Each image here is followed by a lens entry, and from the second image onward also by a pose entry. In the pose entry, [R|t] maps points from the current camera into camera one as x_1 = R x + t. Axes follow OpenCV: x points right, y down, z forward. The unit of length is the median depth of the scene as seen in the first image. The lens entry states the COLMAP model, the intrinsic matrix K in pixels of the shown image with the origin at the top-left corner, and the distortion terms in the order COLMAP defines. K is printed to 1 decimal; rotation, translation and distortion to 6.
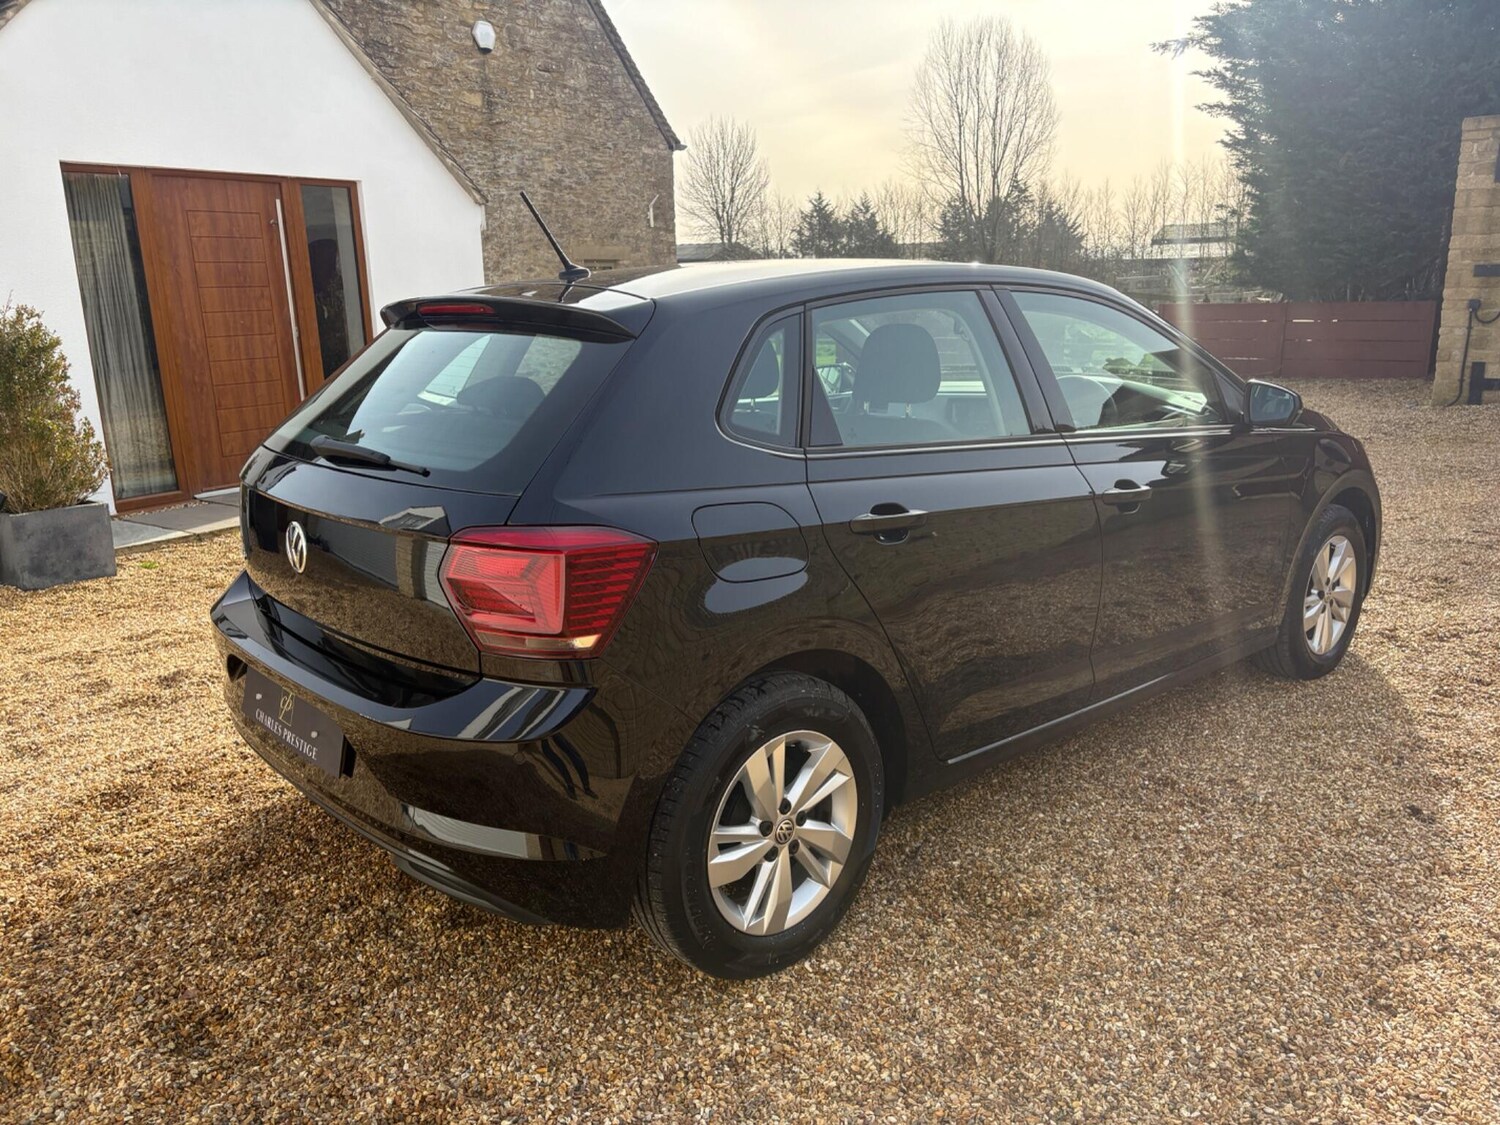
lens RADIAL K [[1132.3, 0, 750.0], [0, 1132.3, 562.5], [0, 0, 1]] dist [-0.007347, 0.095813]
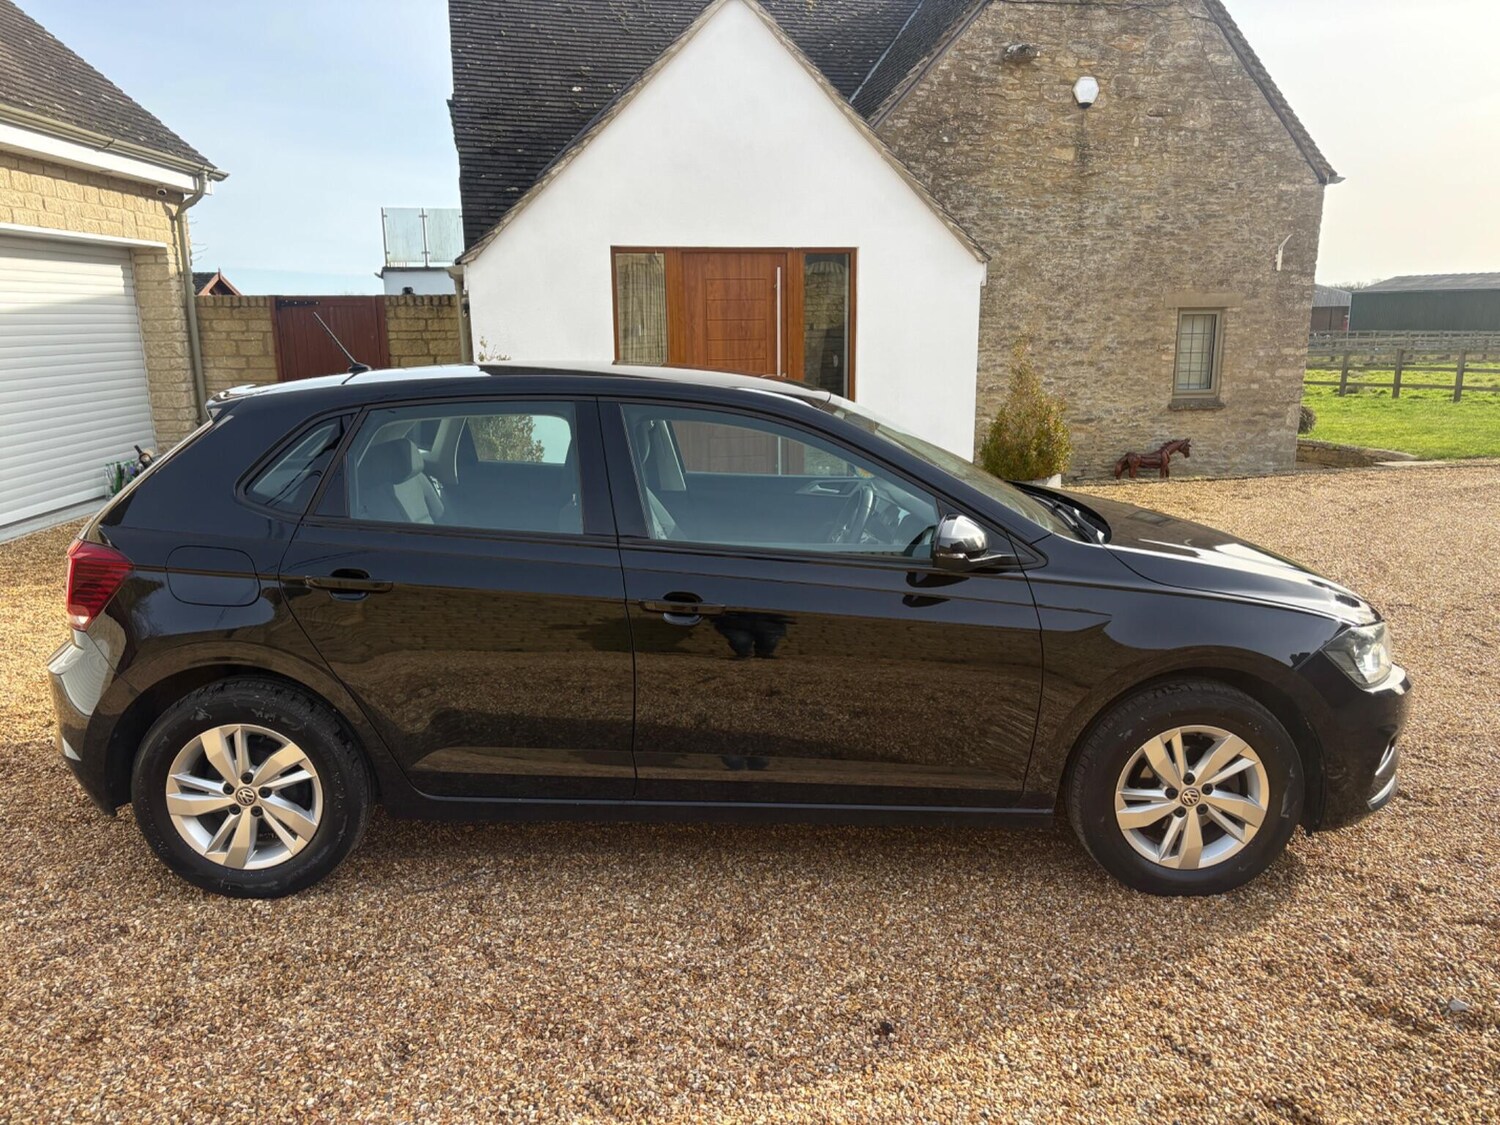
lens RADIAL K [[1127.0, 0, 755.1], [0, 1127.0, 569.6], [0, 0, 1]] dist [0.043159, -0.028126]
pose [[0.749304, 0.158469, -0.642986, 0.246849], [-0.169272, 0.984524, 0.045382, -0.036106], [0.640227, 0.074835, 0.764532, 0.063081]]
